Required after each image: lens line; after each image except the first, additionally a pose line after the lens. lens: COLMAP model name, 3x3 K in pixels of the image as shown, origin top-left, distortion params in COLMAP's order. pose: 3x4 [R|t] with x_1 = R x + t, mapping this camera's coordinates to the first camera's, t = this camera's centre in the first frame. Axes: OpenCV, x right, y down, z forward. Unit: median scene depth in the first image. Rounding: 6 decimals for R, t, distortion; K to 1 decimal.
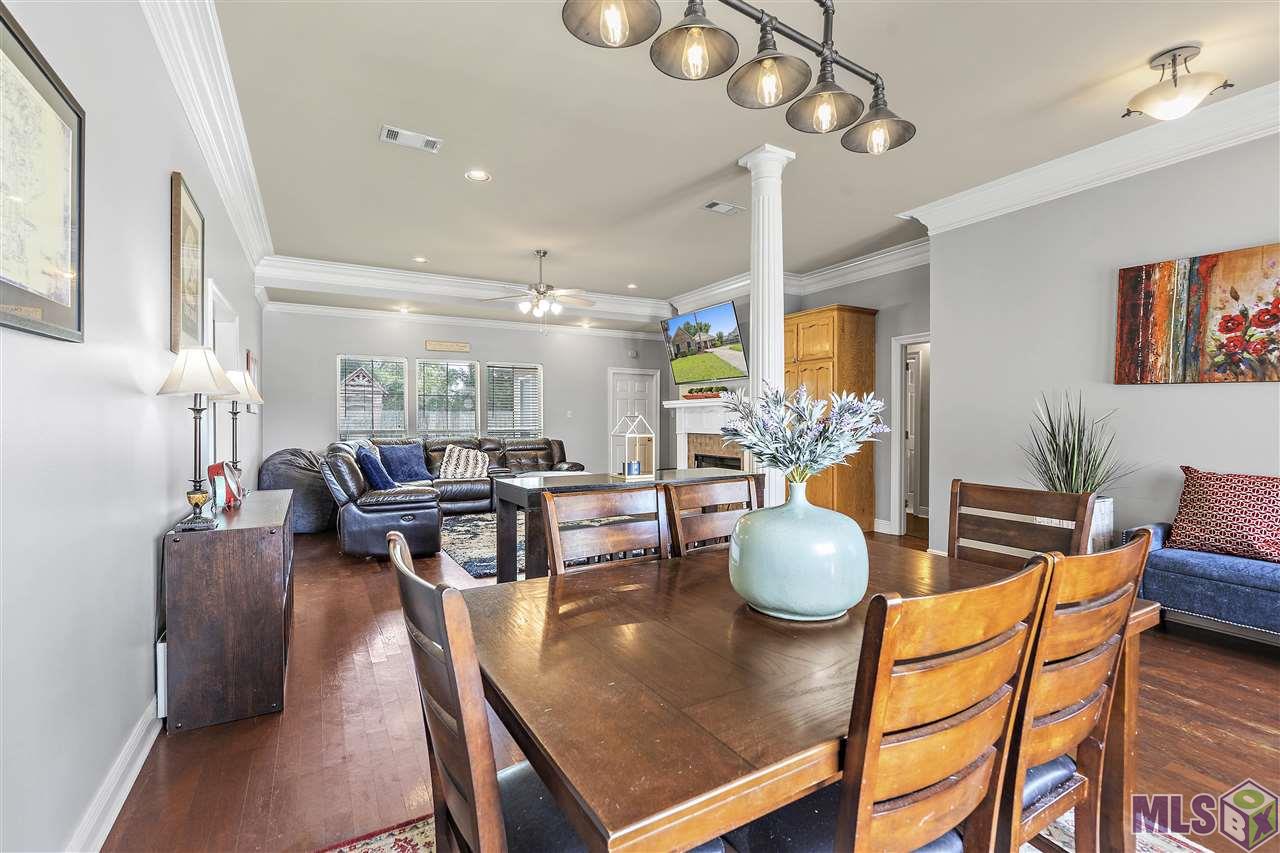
lens RADIAL K [[596.9, 0, 622.7], [0, 596.9, 422.3], [0, 0, 1]] dist [-0.002780, 0.002482]
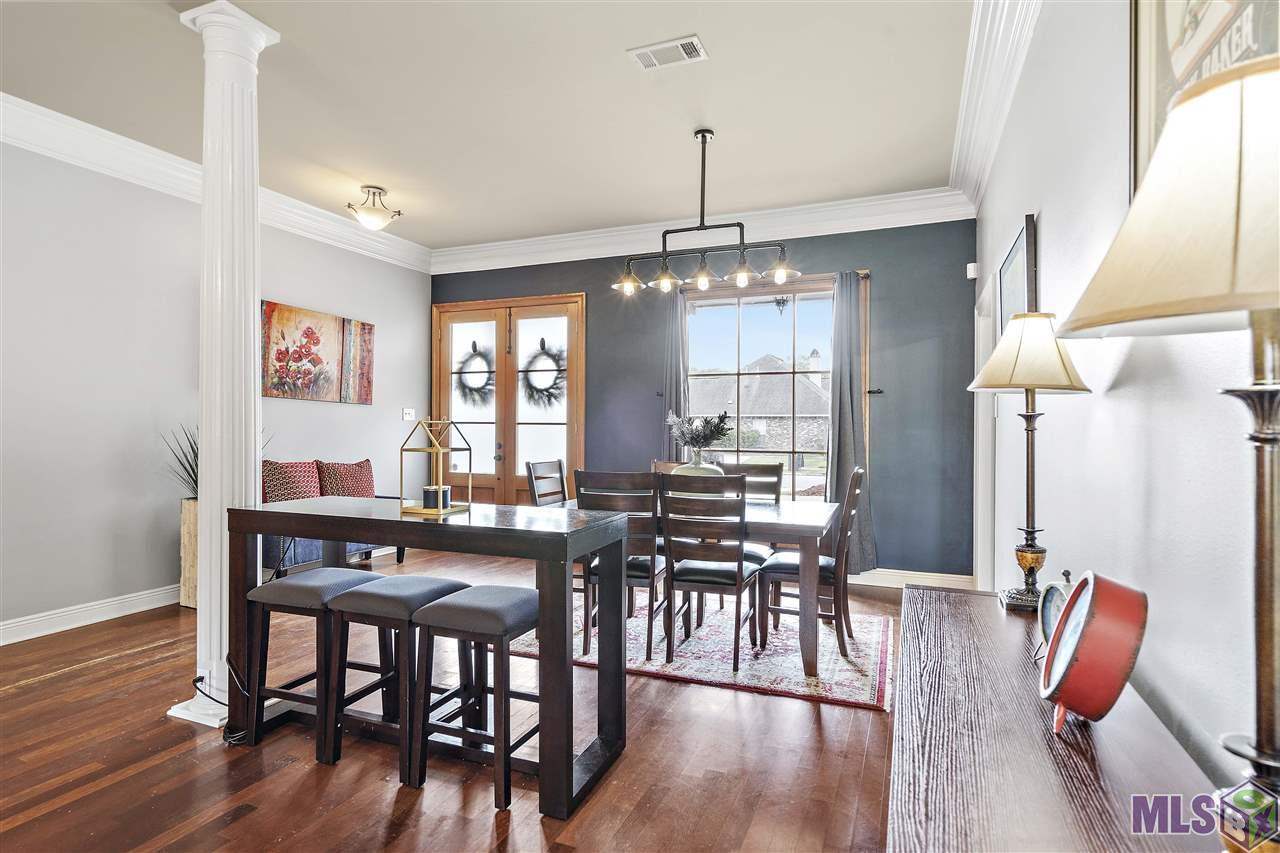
lens RADIAL K [[660.3, 0, 642.1], [0, 660.3, 426.5], [0, 0, 1]] dist [0.011240, -0.005419]
pose [[-0.616333, -0.009909, 0.787424, -0.676688], [-0.006720, 0.999951, 0.007324, -0.015348], [-0.787457, -0.000778, -0.616369, 1.197013]]
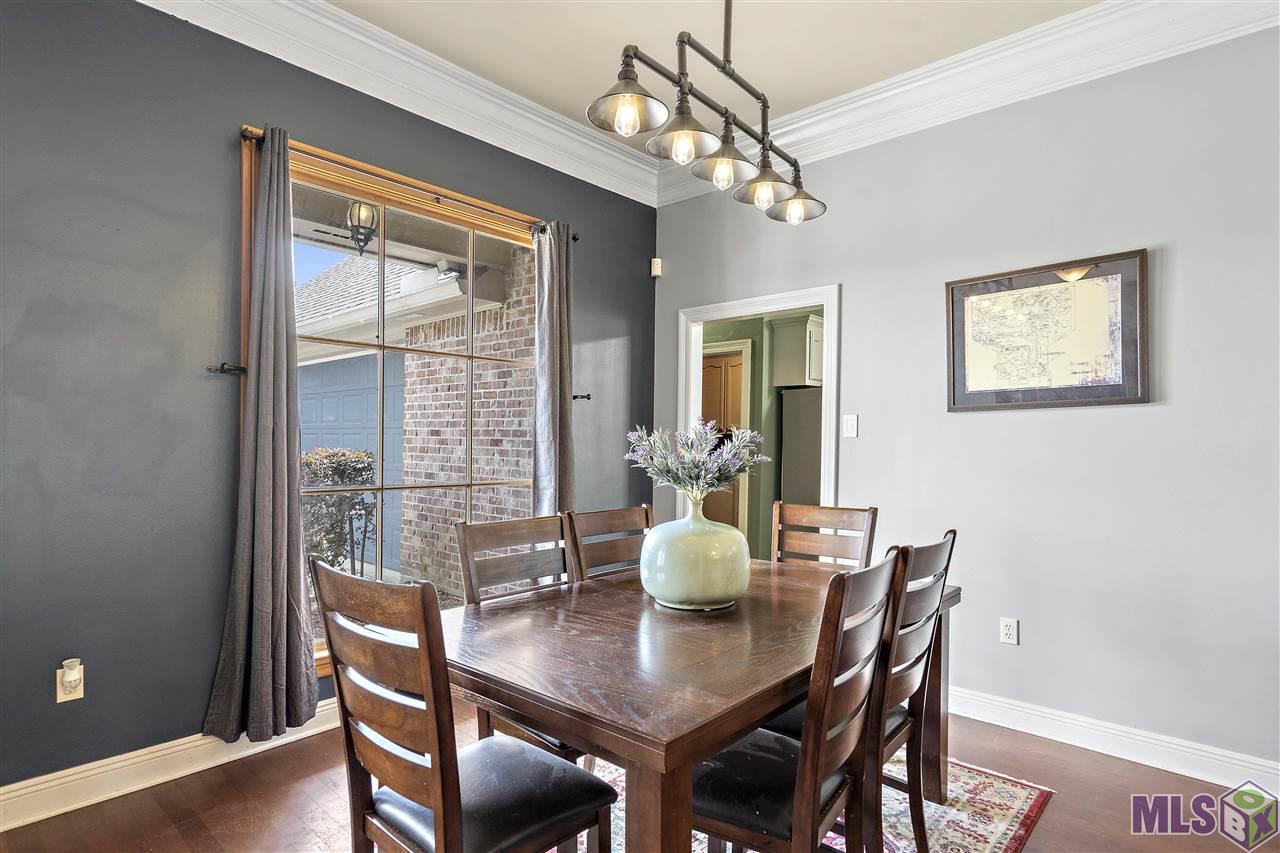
lens RADIAL K [[660.3, 0, 630.2], [0, 660.3, 439.5], [0, 0, 1]] dist [0.011240, -0.005419]
pose [[-0.947533, -0.015148, -0.319300, 0.356290], [-0.015747, 0.999876, -0.000706, -0.014086], [0.319271, 0.004359, -0.947654, 0.972637]]
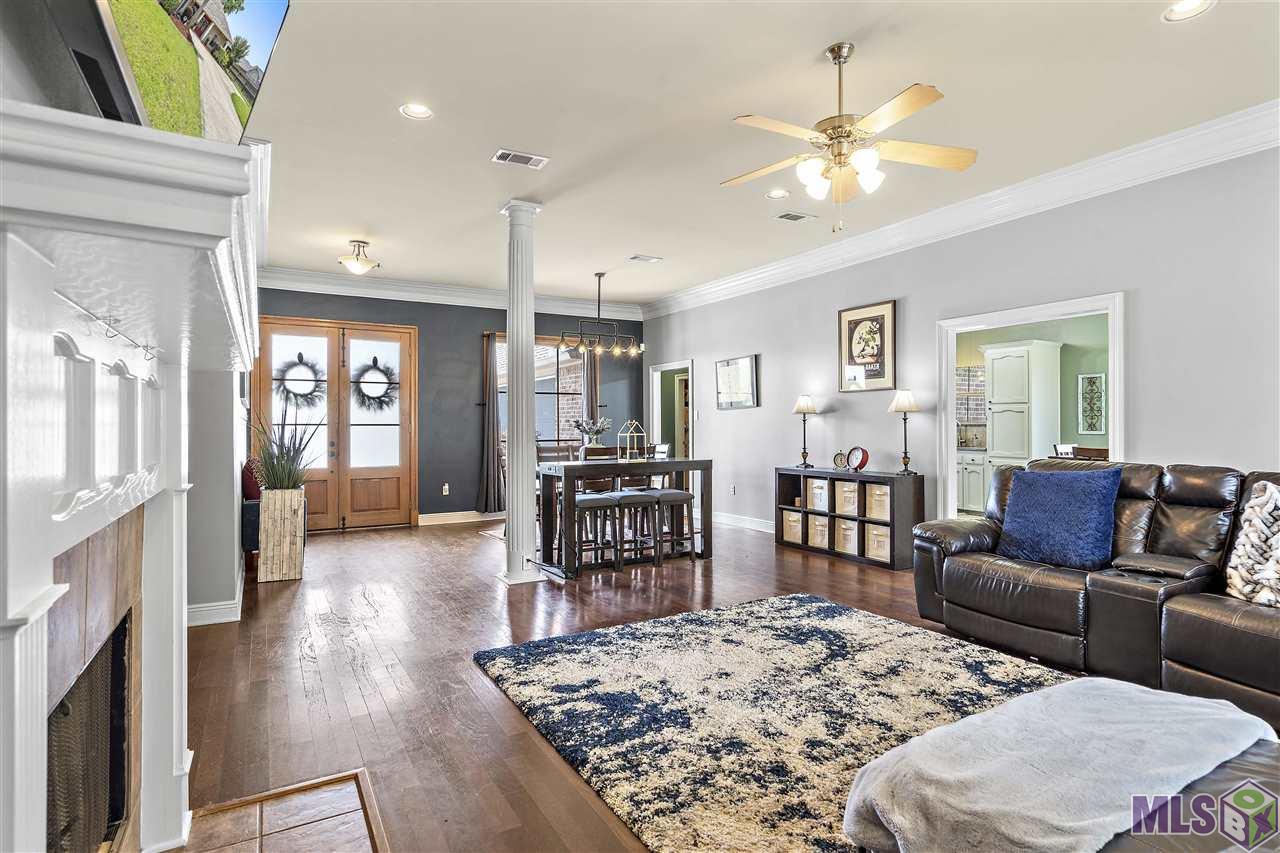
lens RADIAL K [[660.3, 0, 629.9], [0, 660.3, 423.2], [0, 0, 1]] dist [0.011240, -0.005419]
pose [[-0.999898, 0.002001, -0.014120, 0.040198], [0.002030, 0.999996, -0.002081, -0.006595], [0.014116, -0.002110, -0.999898, 2.525765]]
